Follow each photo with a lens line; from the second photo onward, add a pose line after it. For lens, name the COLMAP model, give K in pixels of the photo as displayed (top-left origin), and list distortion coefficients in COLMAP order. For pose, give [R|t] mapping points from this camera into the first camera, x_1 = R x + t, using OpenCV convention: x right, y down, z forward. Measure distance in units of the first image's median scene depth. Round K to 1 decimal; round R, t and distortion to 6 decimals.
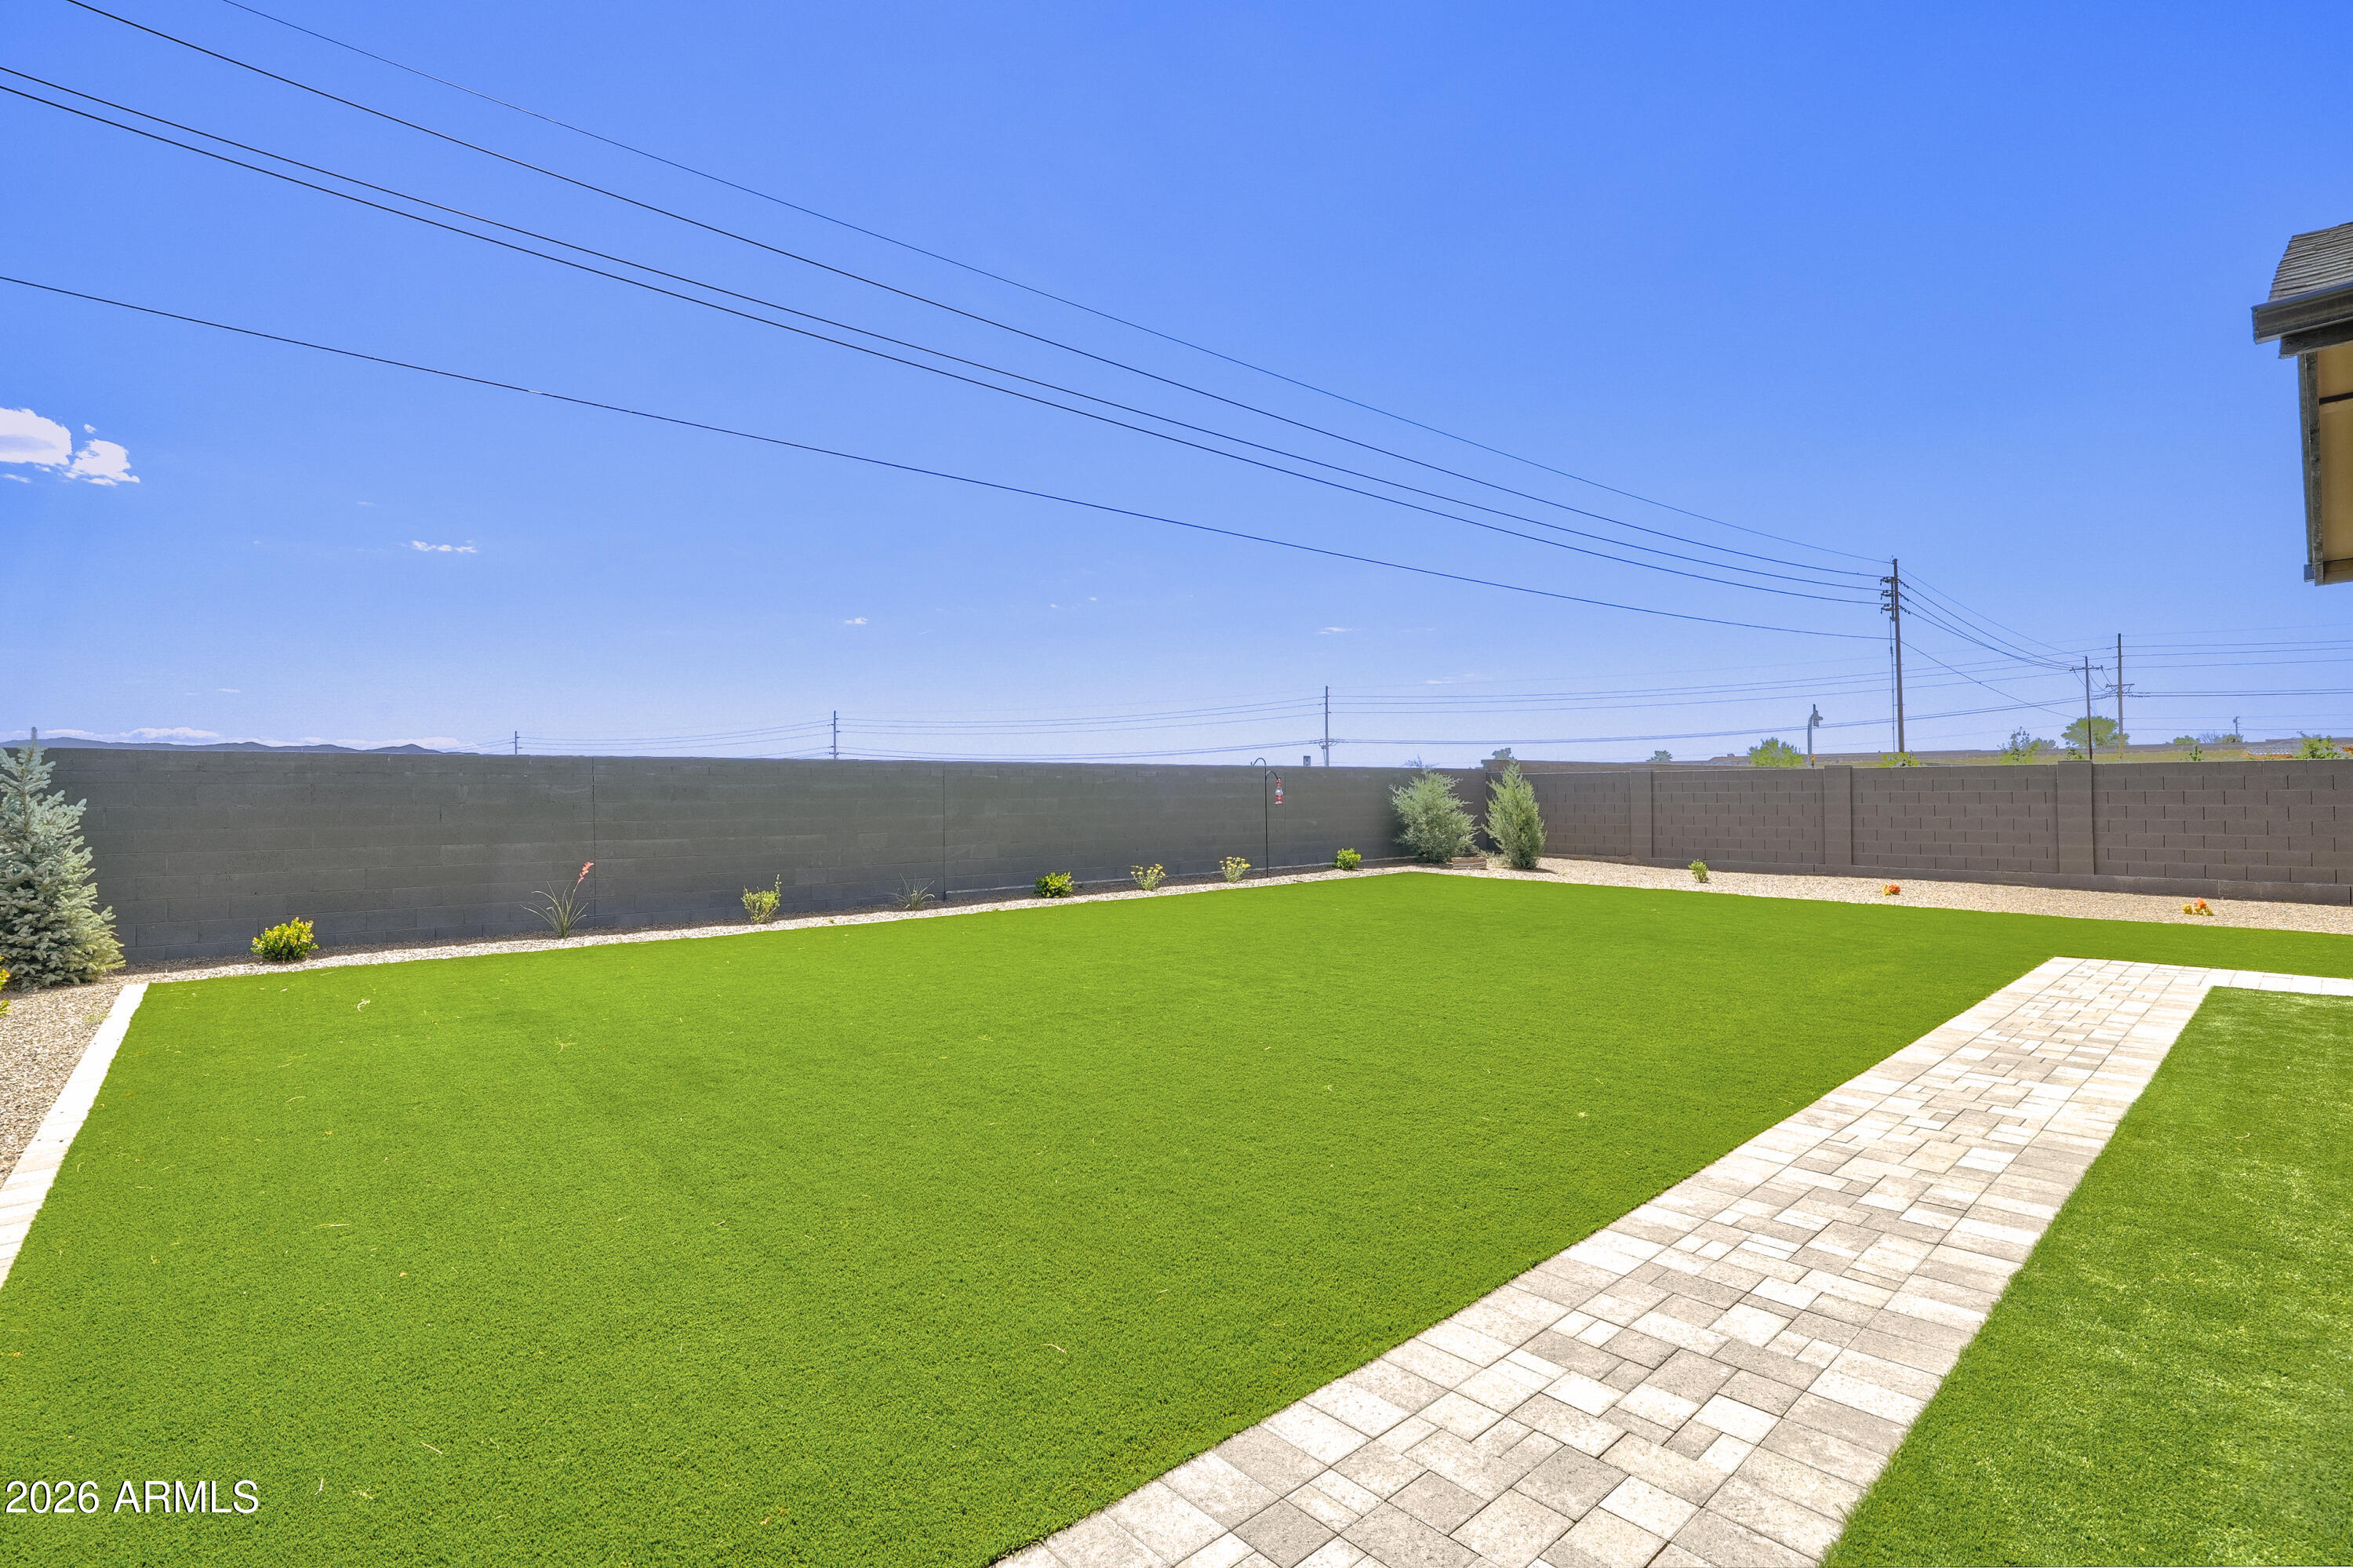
lens RADIAL K [[1113.4, 0, 1183.4], [0, 1113.4, 786.0], [0, 0, 1]] dist [-0.060120, 0.019797]
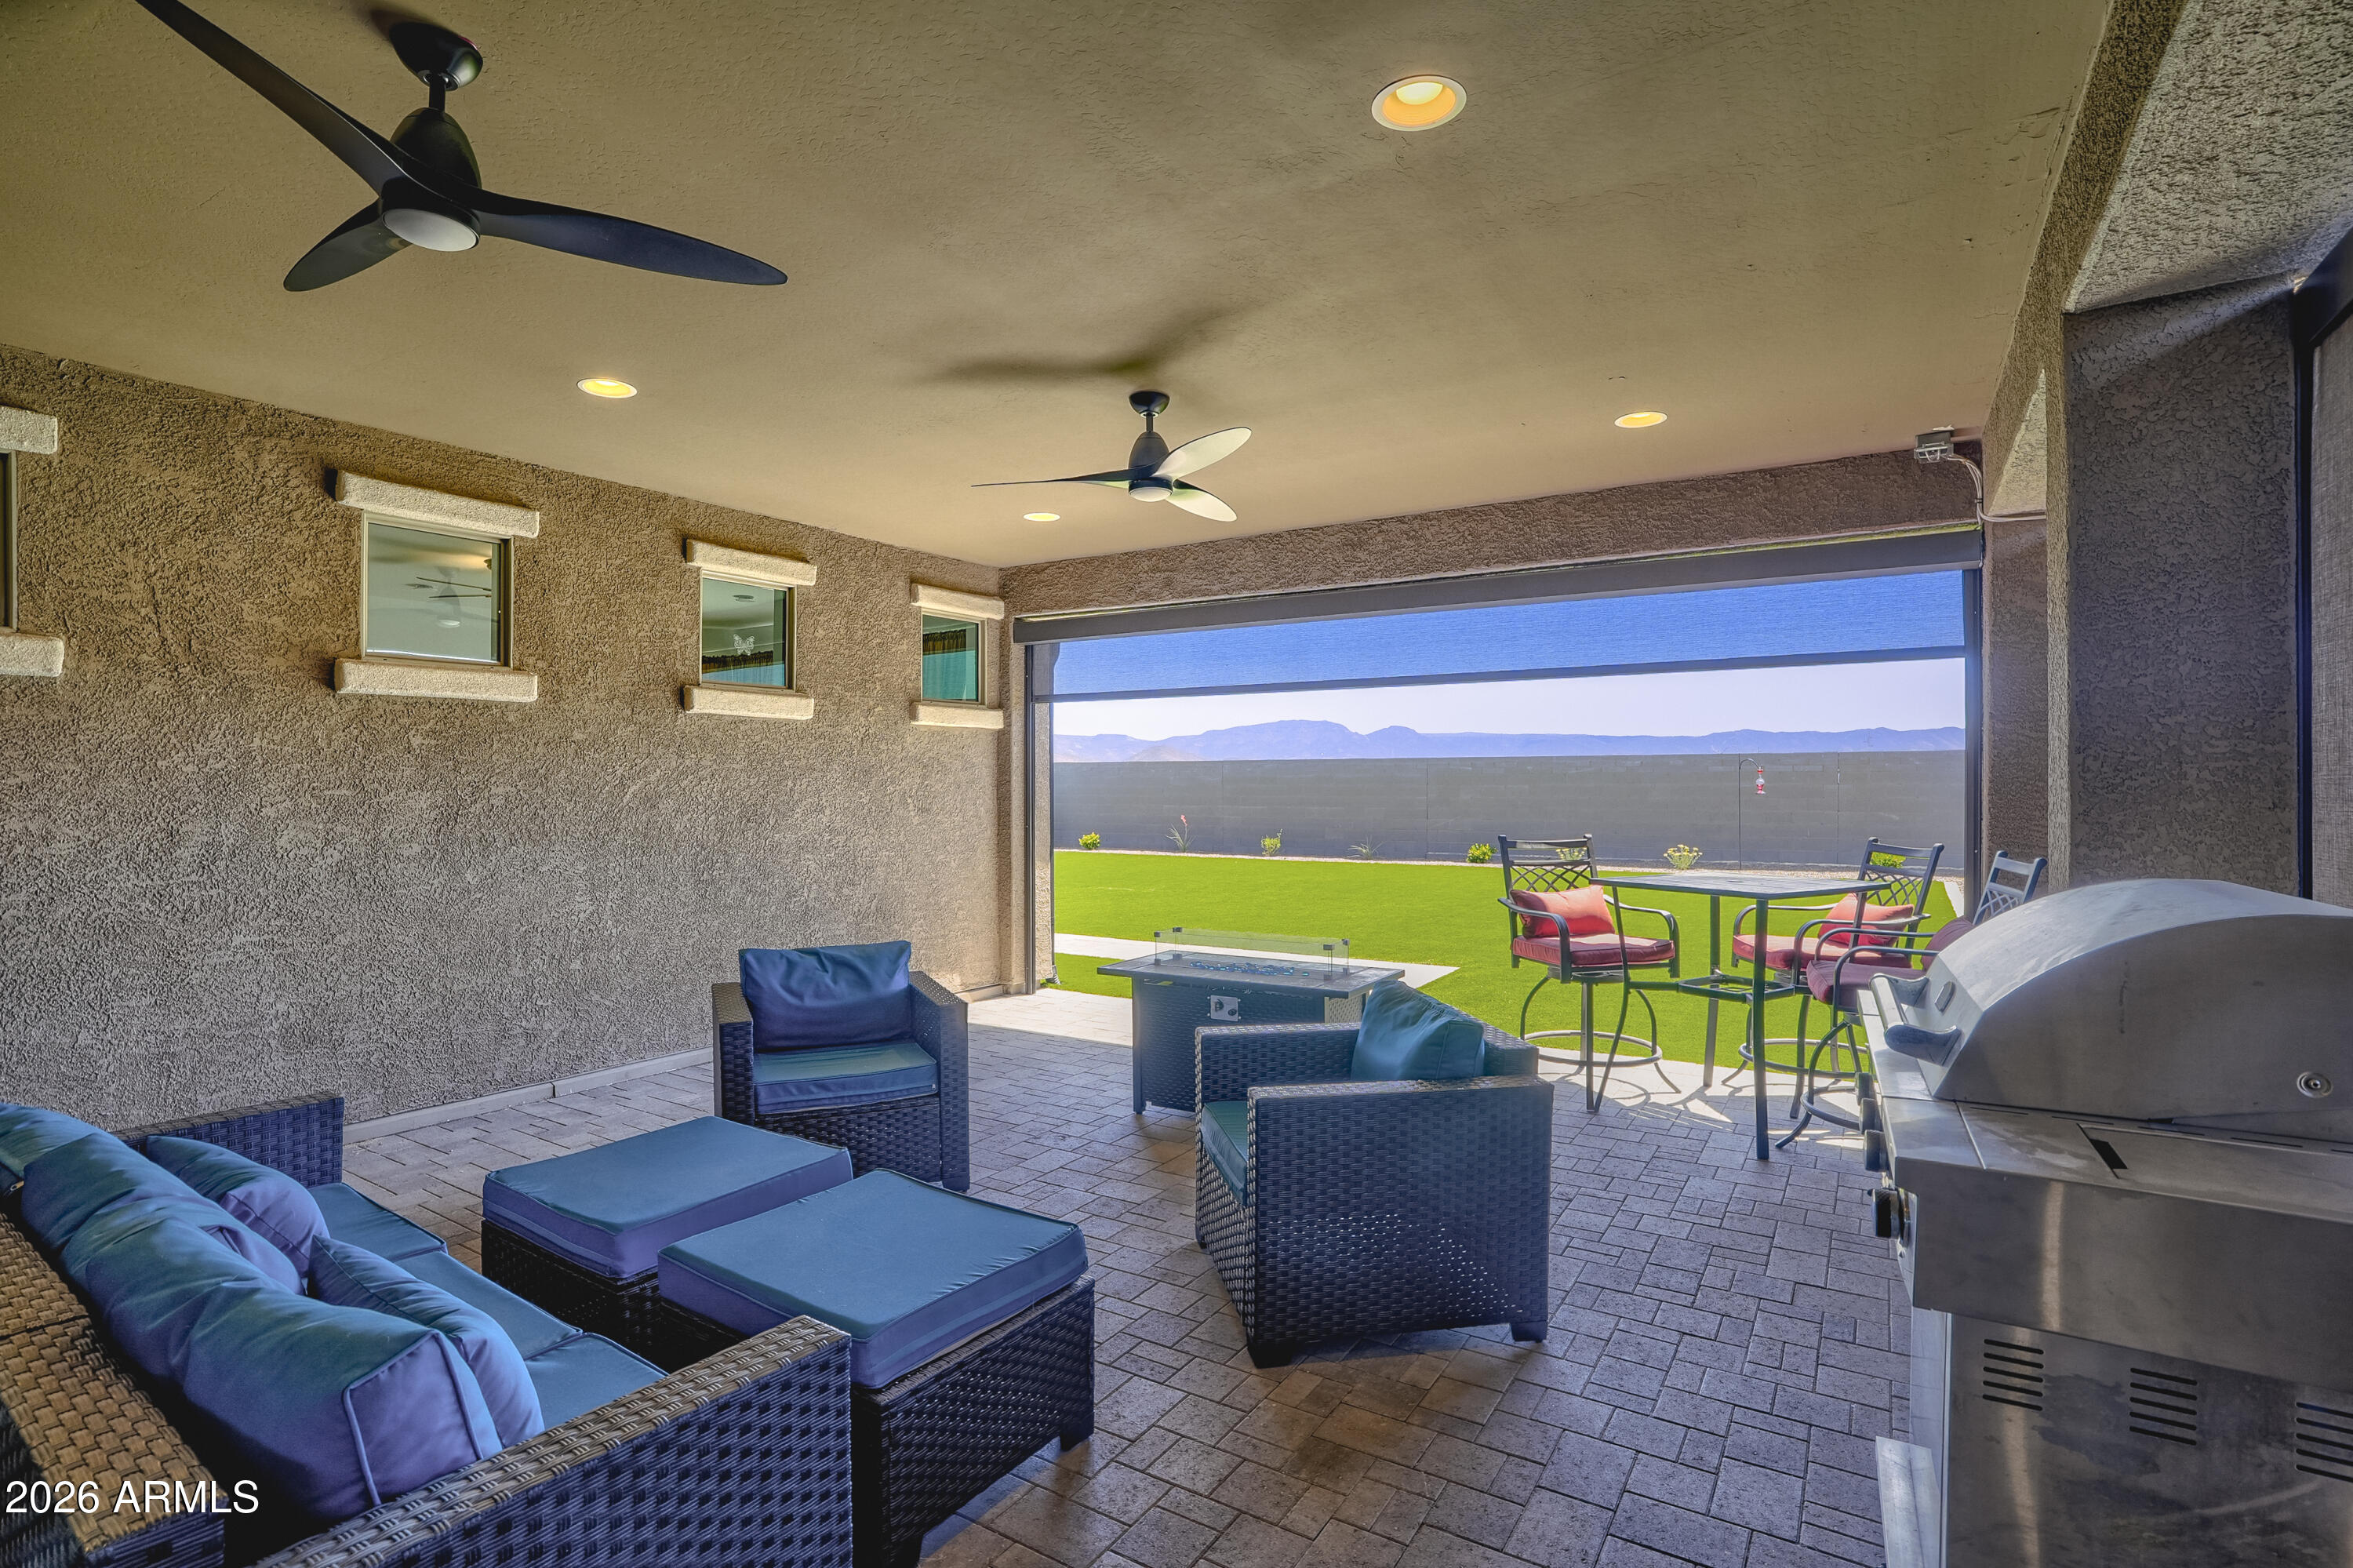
lens RADIAL K [[1113.4, 0, 1186.7], [0, 1113.4, 783.6], [0, 0, 1]] dist [-0.060120, 0.019797]
pose [[0.273392, 0.010087, -0.961850, 0.934590], [0.006915, 0.999899, 0.012452, -0.007777], [0.961878, -0.010055, 0.273294, 0.313126]]
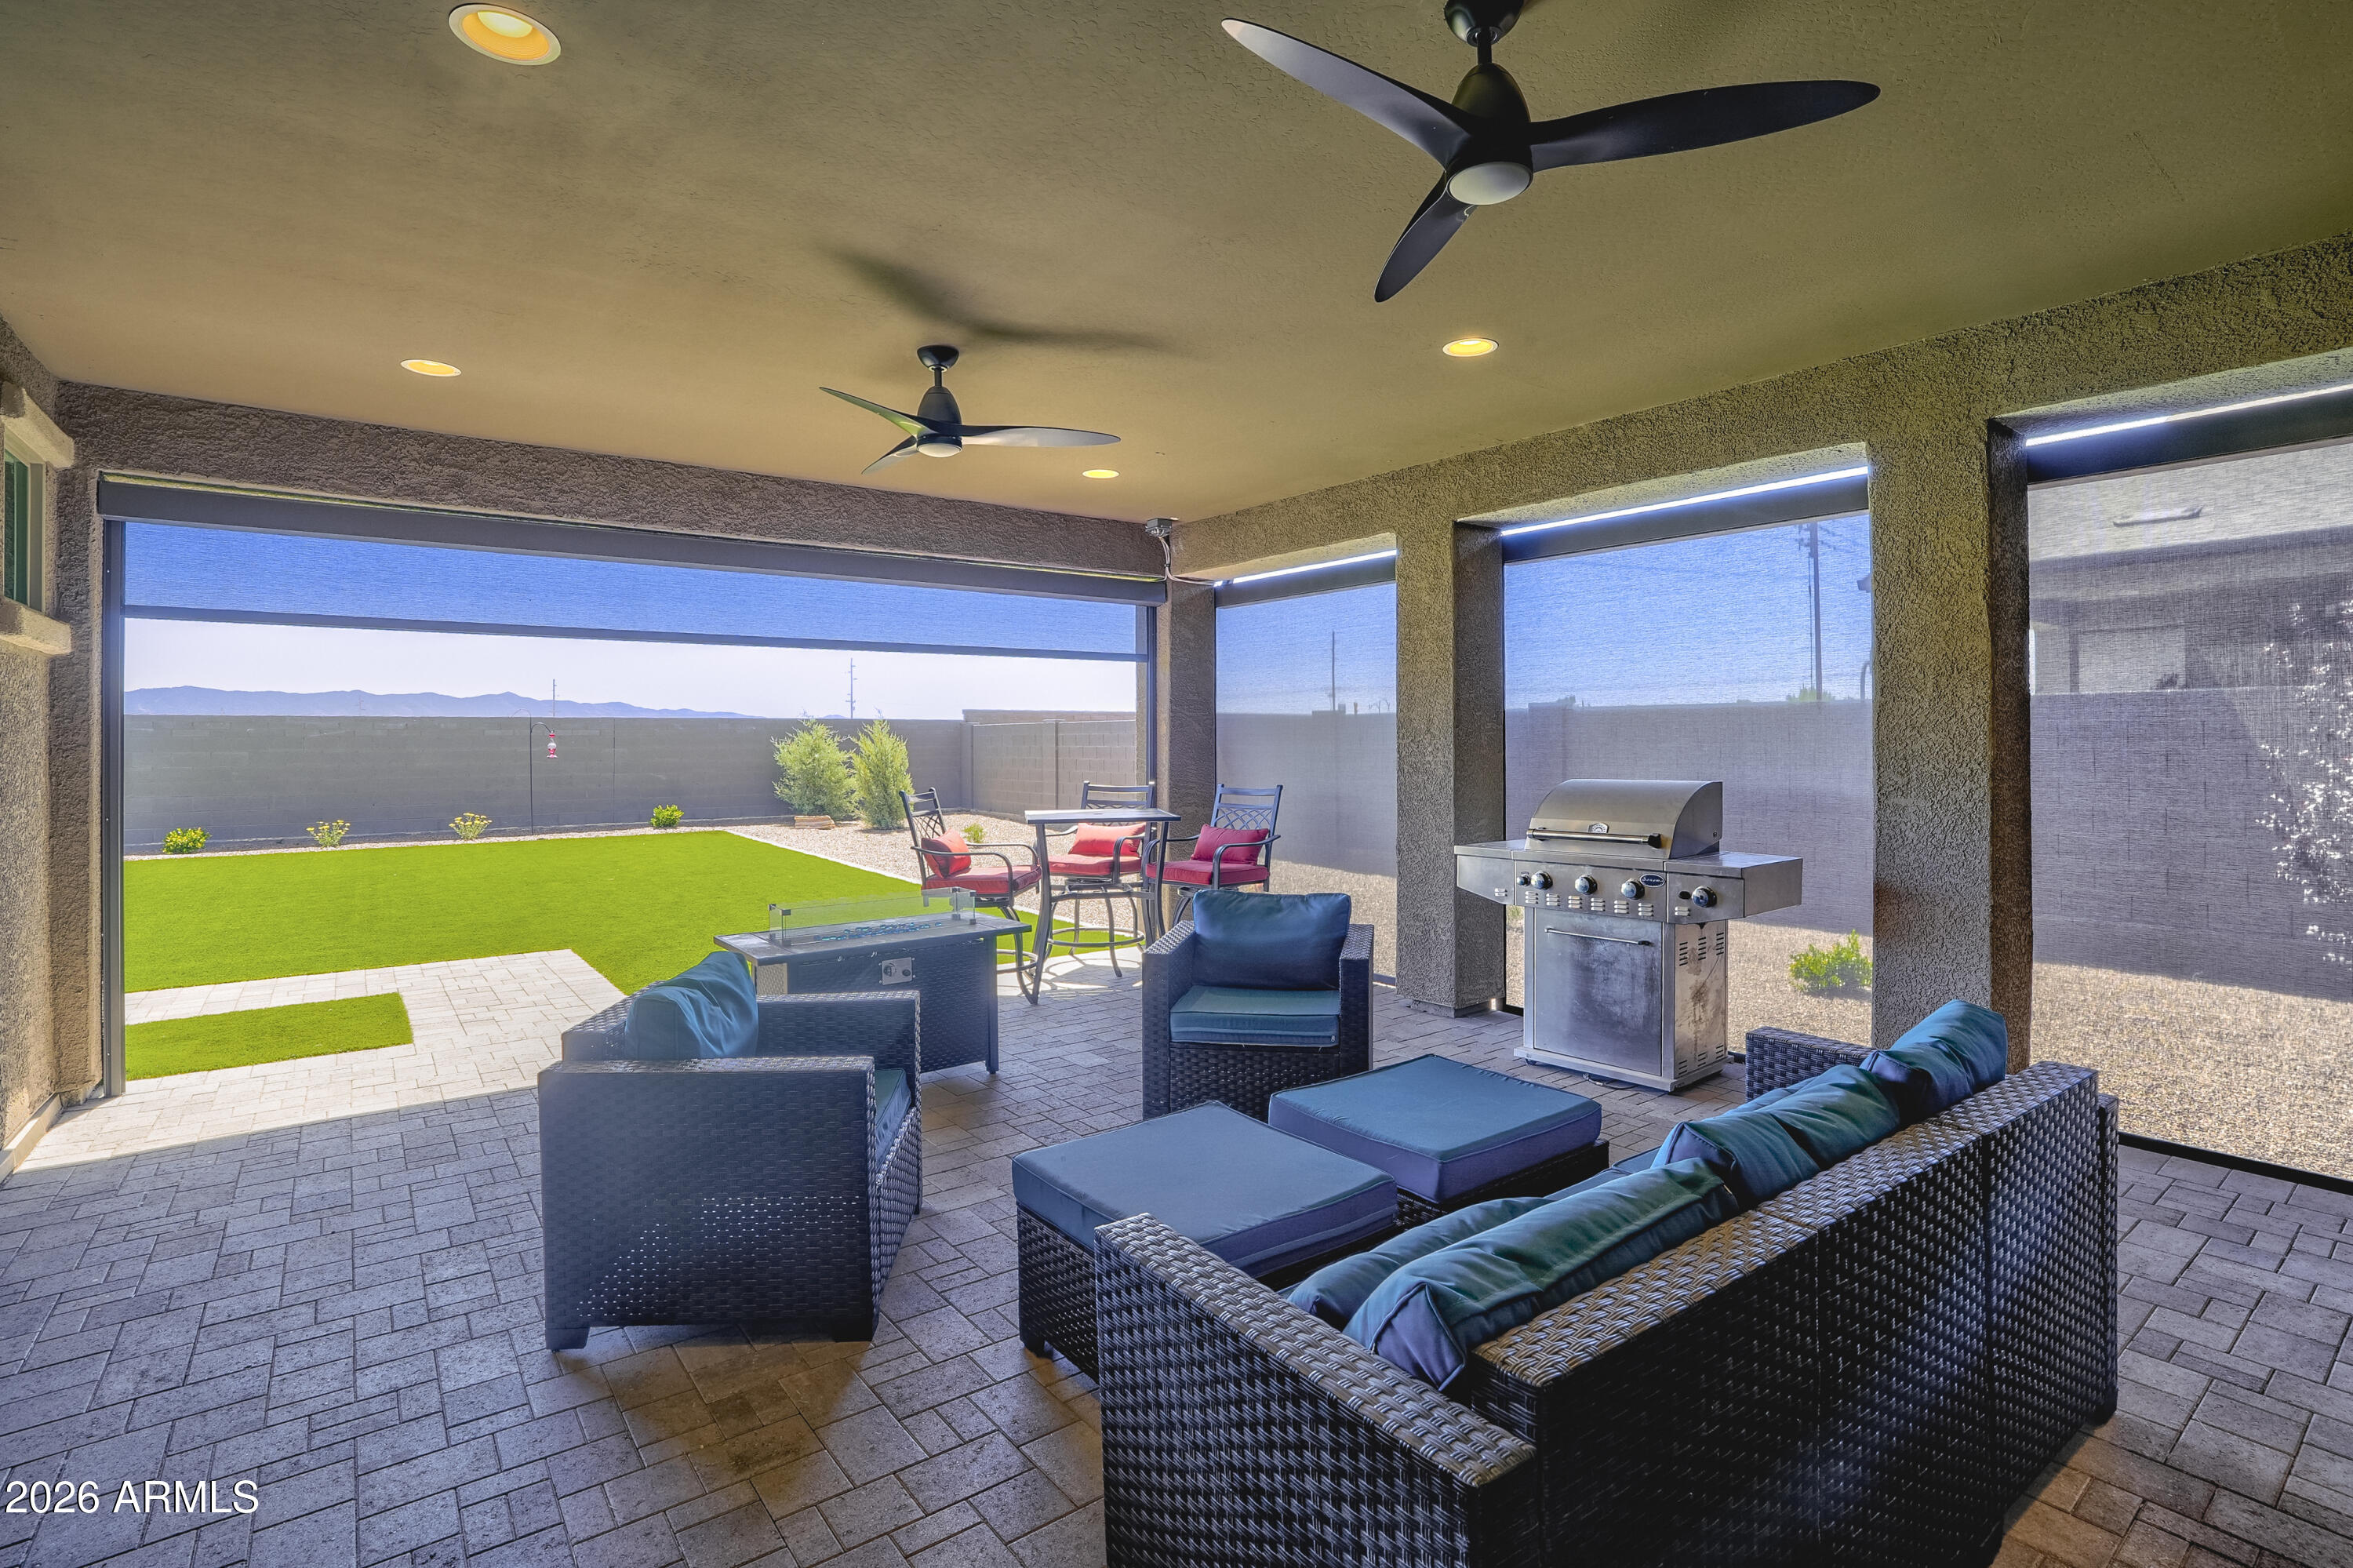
lens RADIAL K [[1113.4, 0, 1164.6], [0, 1113.4, 740.4], [0, 0, 1]] dist [-0.060120, 0.019797]
pose [[0.996113, 0.003880, -0.087994, 0.762168], [-0.003282, 0.999970, 0.006948, -0.007310], [0.088018, -0.006633, 0.996097, 0.133407]]
